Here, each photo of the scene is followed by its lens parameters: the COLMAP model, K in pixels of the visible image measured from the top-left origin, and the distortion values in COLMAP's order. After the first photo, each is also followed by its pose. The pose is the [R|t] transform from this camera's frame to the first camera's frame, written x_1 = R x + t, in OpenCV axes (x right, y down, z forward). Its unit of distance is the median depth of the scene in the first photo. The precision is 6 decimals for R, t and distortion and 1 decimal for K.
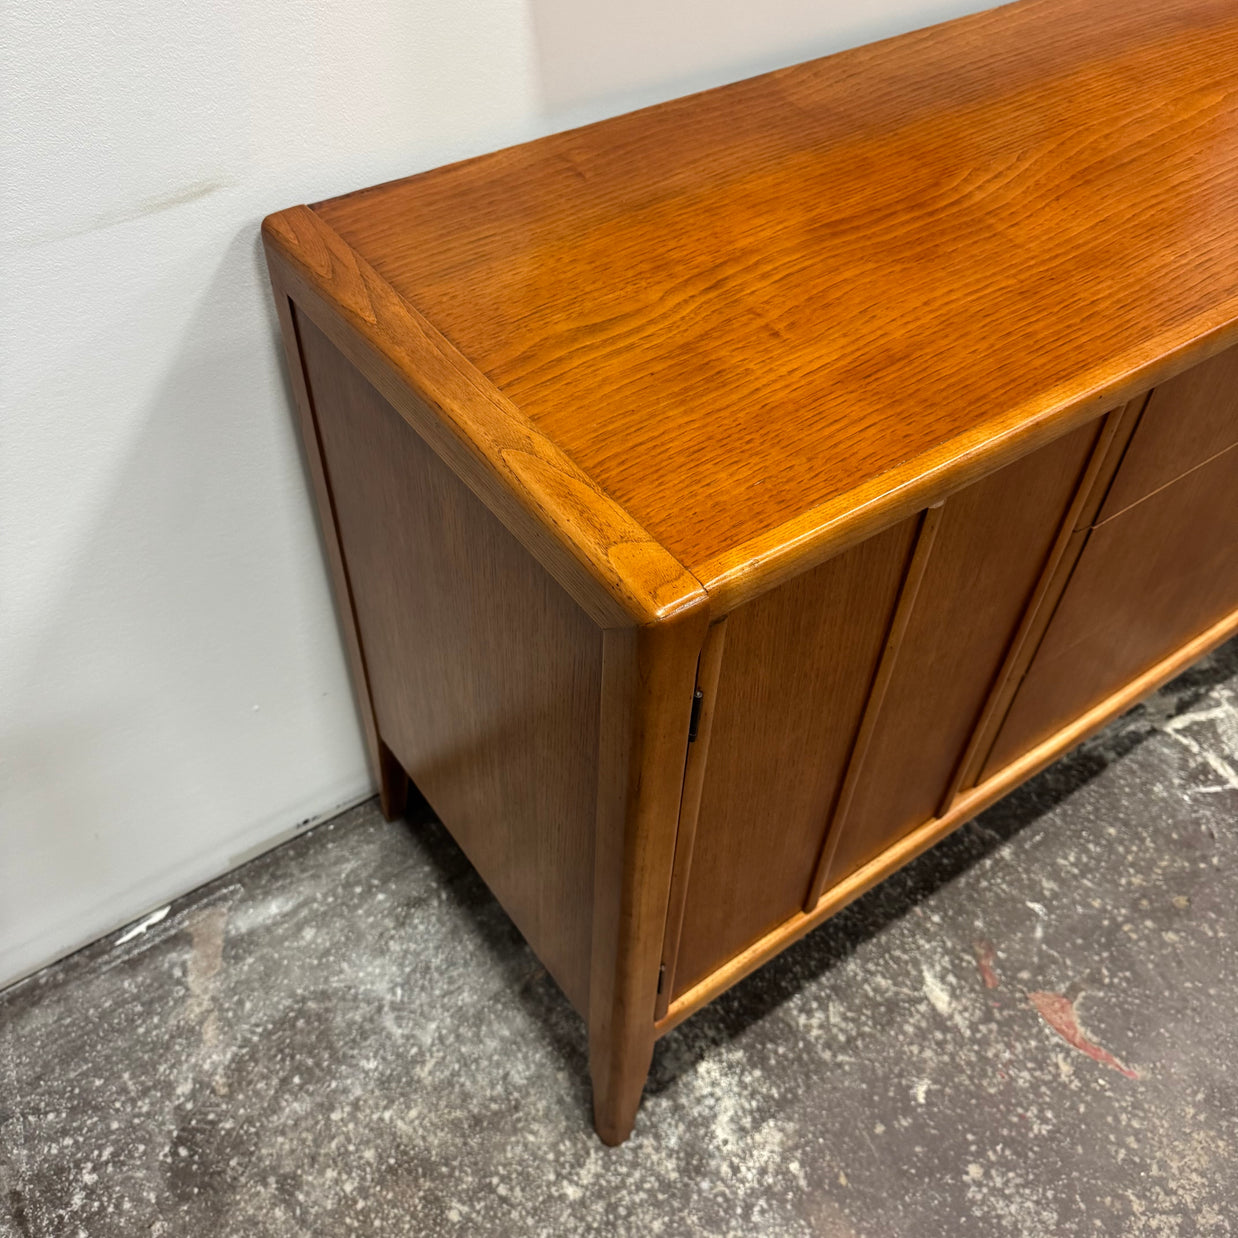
lens RADIAL K [[1172.5, 0, 623.0], [0, 1172.5, 623.4], [0, 0, 1]] dist [0.052830, -0.106184]
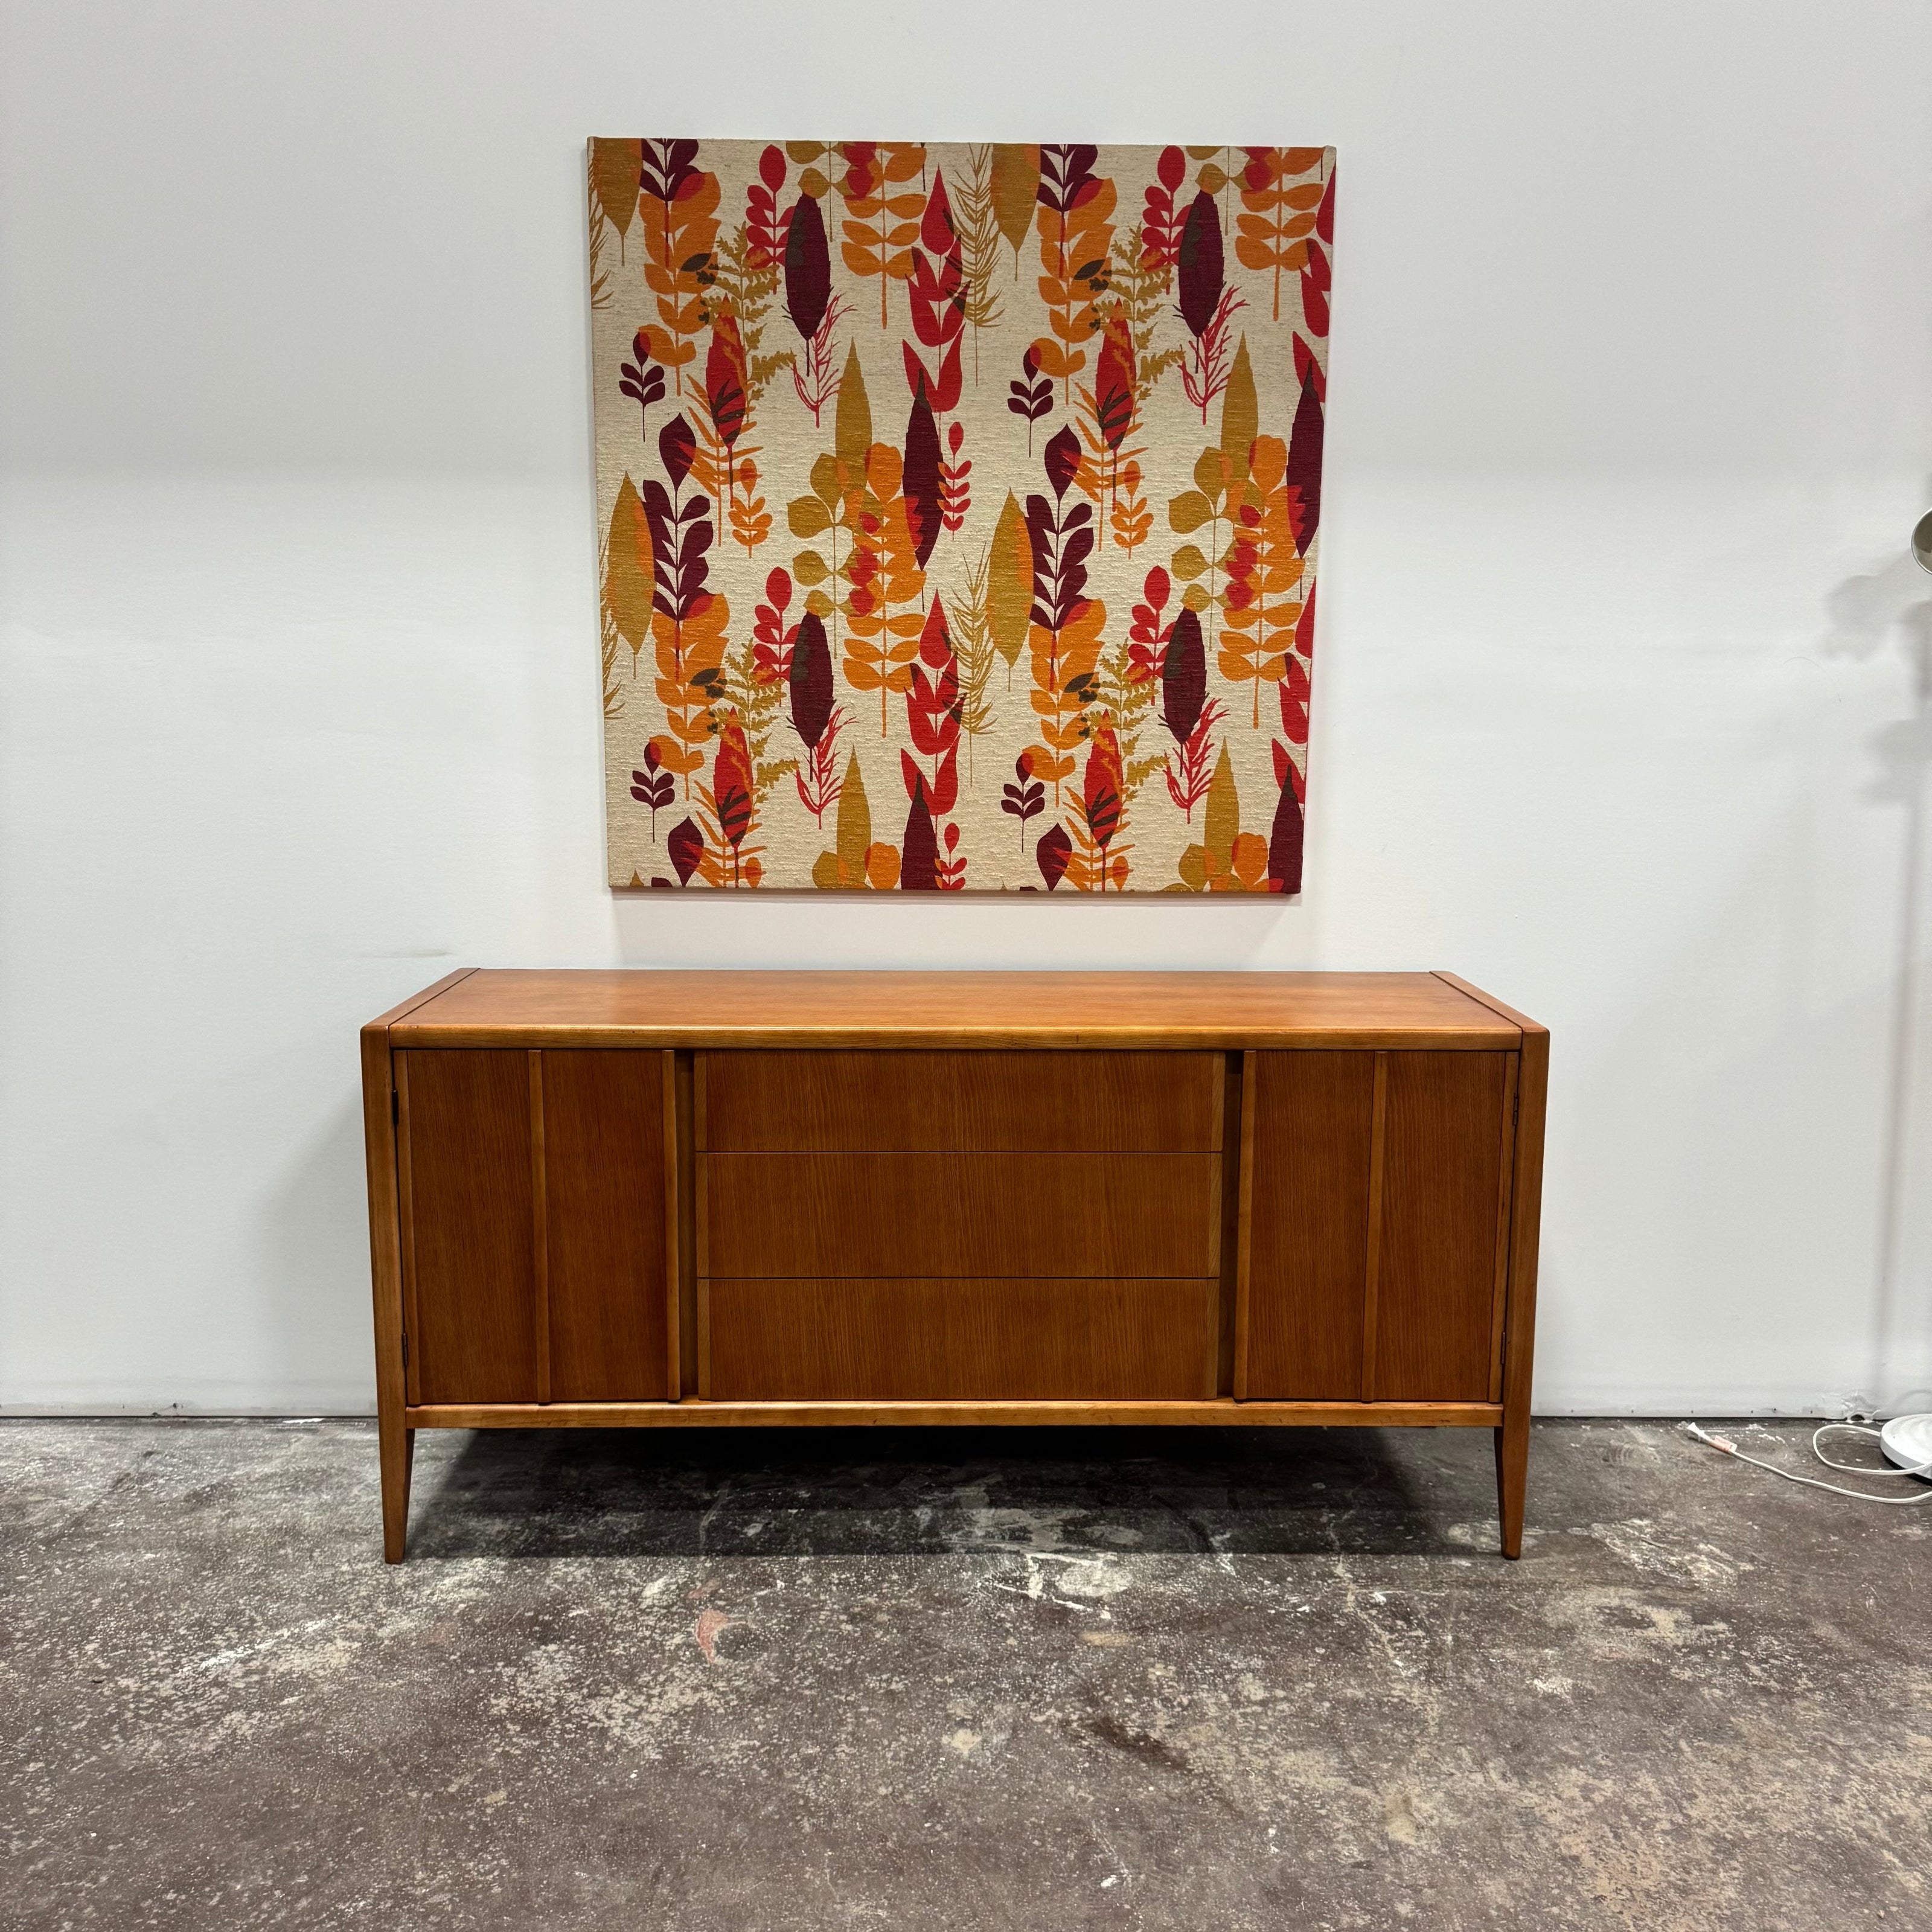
lens RADIAL K [[1786.6, 0, 971.0], [0, 1786.6, 971.5], [0, 0, 1]] dist [0.170831, -0.374034]
pose [[0.817915, 0.062805, -0.571901, 1.651369], [-0.407617, 0.764769, -0.498975, 0.656883], [0.406034, 0.641236, 0.651116, -0.558252]]
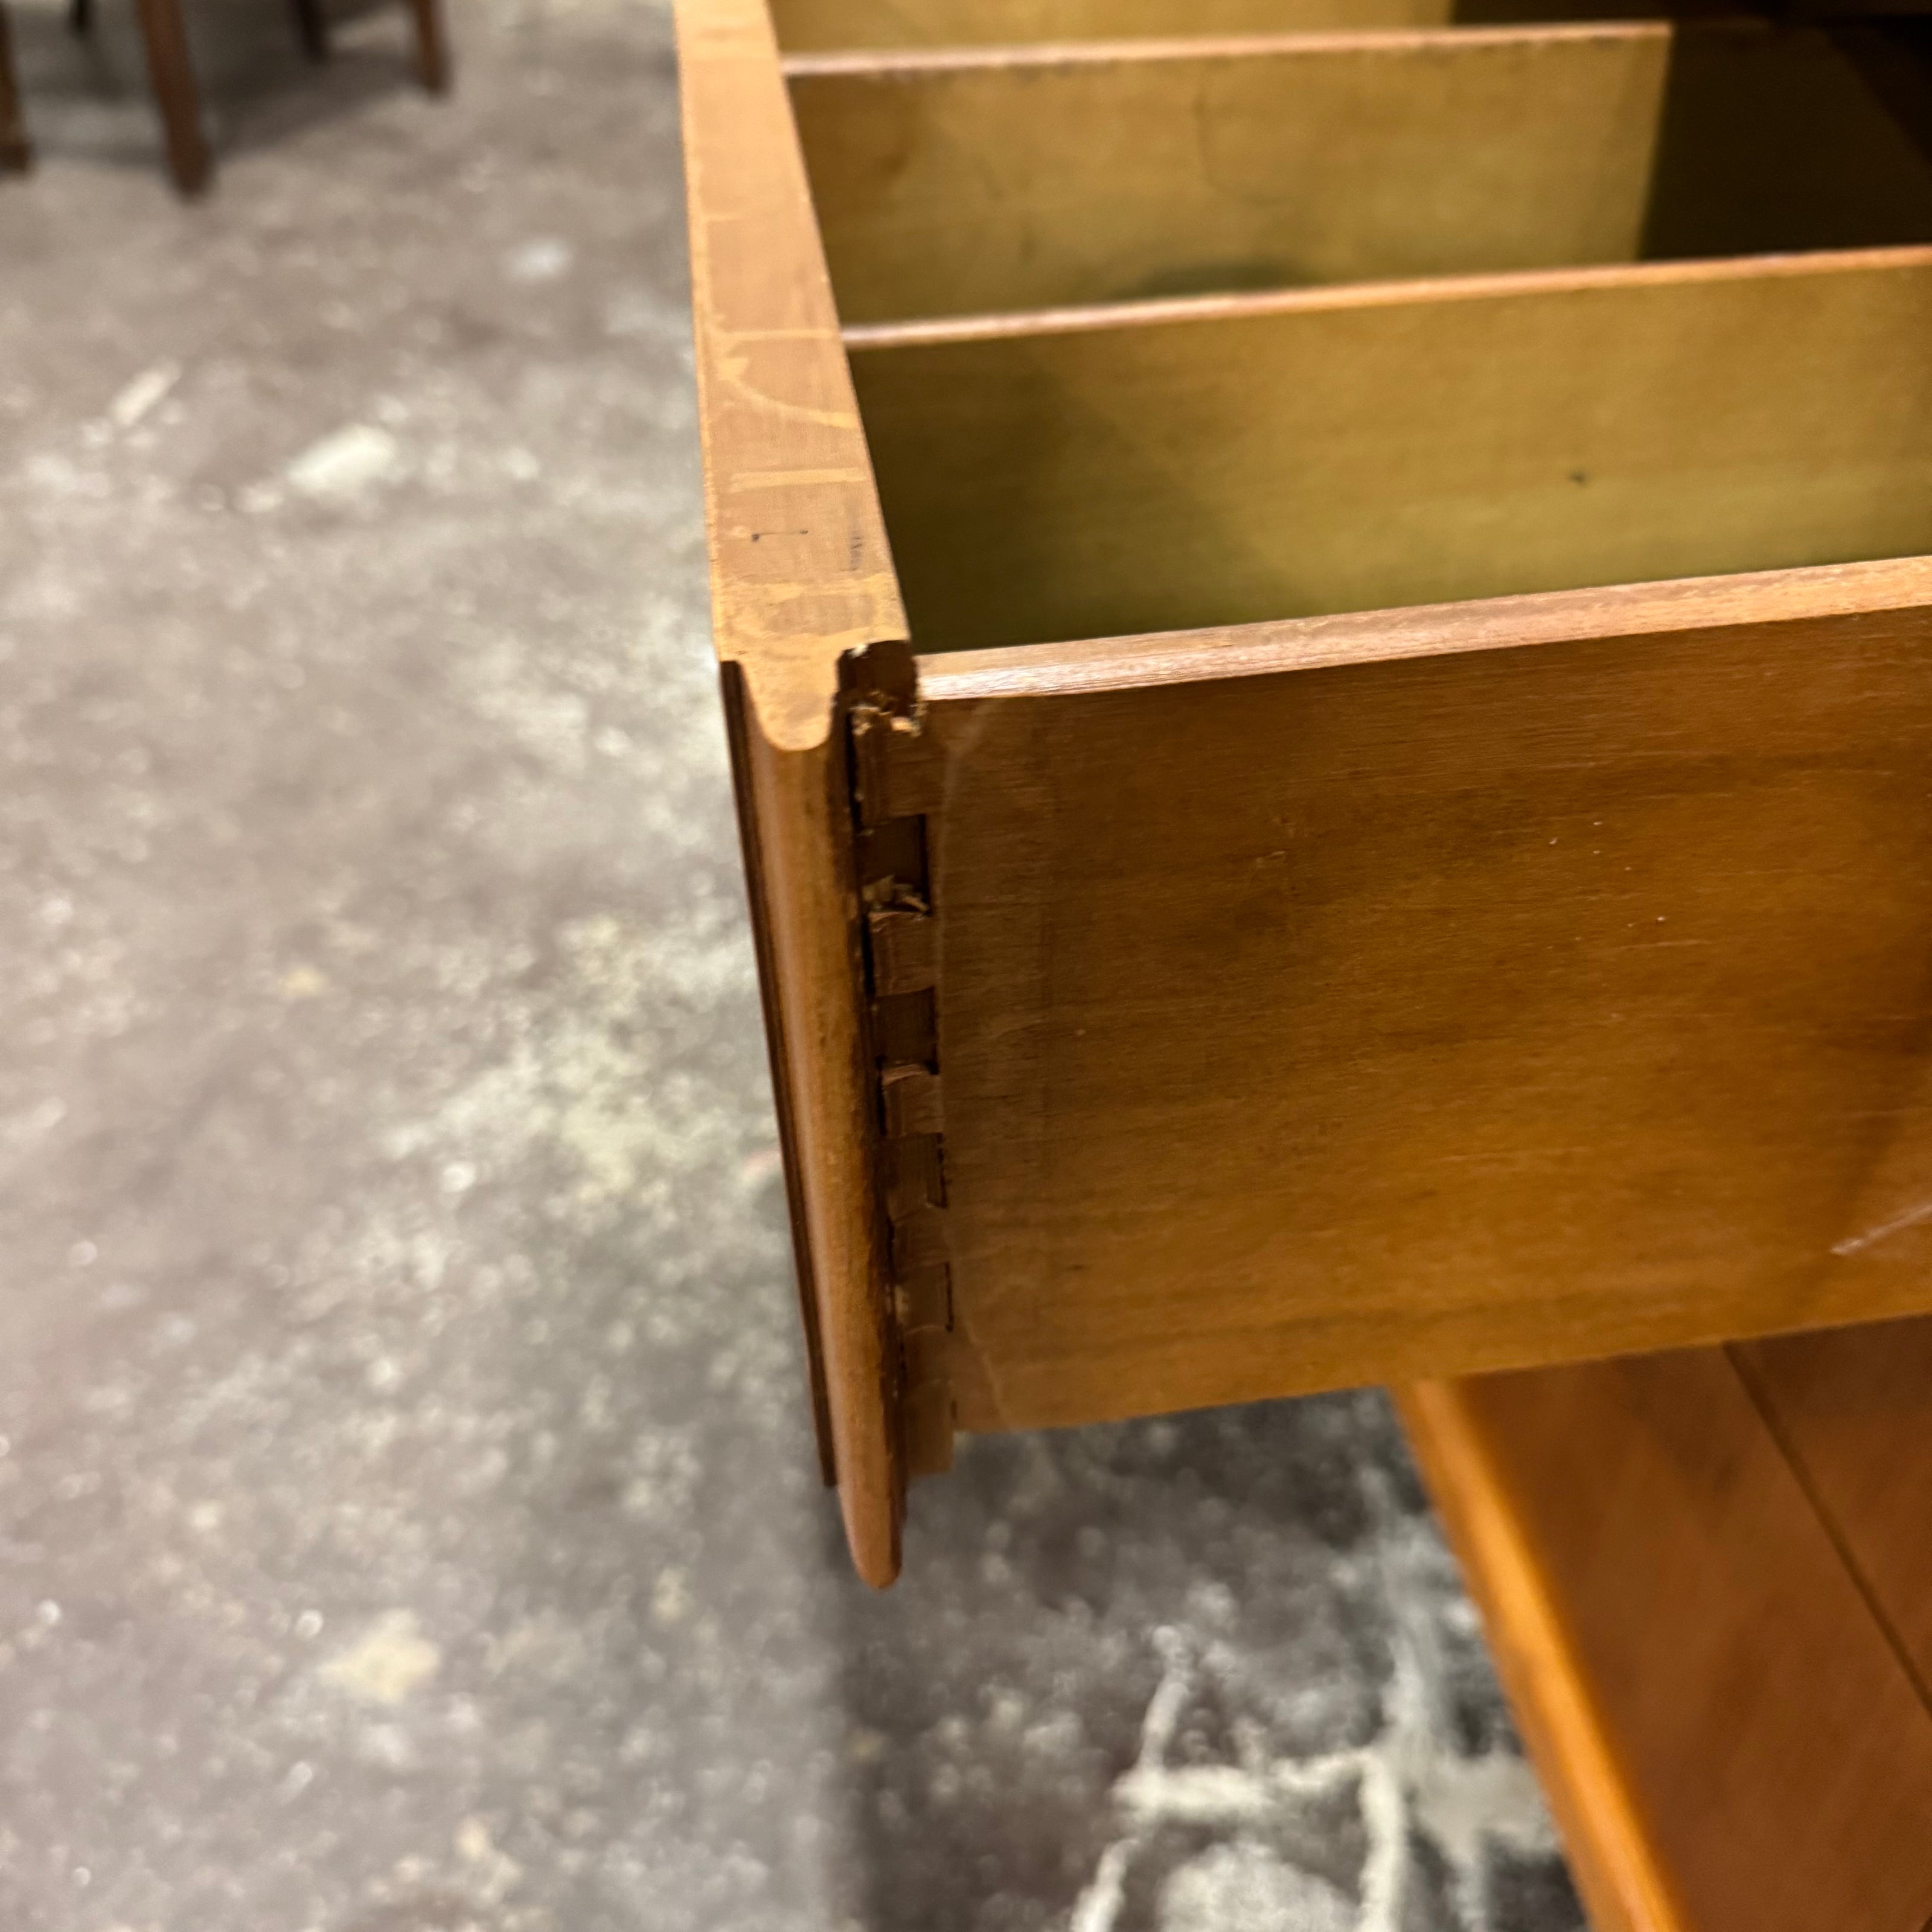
lens RADIAL K [[1878.9, 0, 966.0], [0, 1878.9, 966.0], [0, 0, 1]] dist [0.101506, -0.292567]
pose [[-0.477123, 0.500889, -0.722124, 0.992109], [-0.678186, 0.312745, 0.665022, -0.336063], [0.558943, 0.807032, 0.190478, 0.787809]]
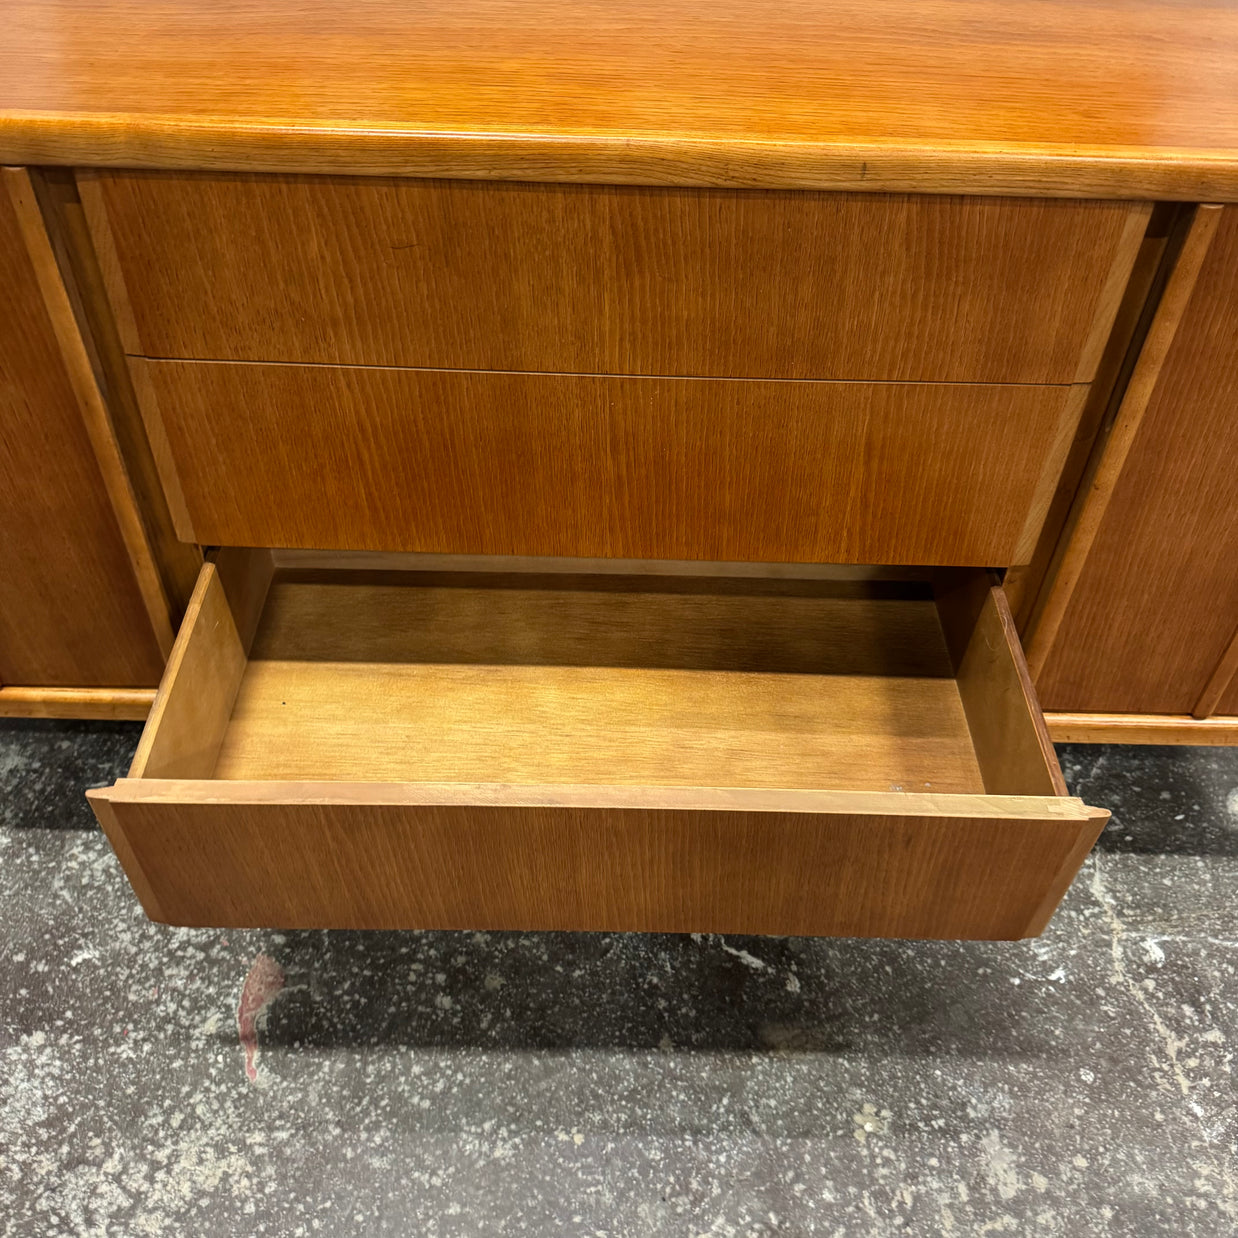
lens RADIAL K [[1172.7, 0, 619.0], [0, 1172.7, 619.0], [0, 0, 1]] dist [0.010388, -0.019978]
pose [[0.806344, 0.394546, -0.440617, 0.891224], [-0.435977, 0.899923, 0.007975, -0.049265], [0.399667, 0.185668, 0.897660, 0.253864]]
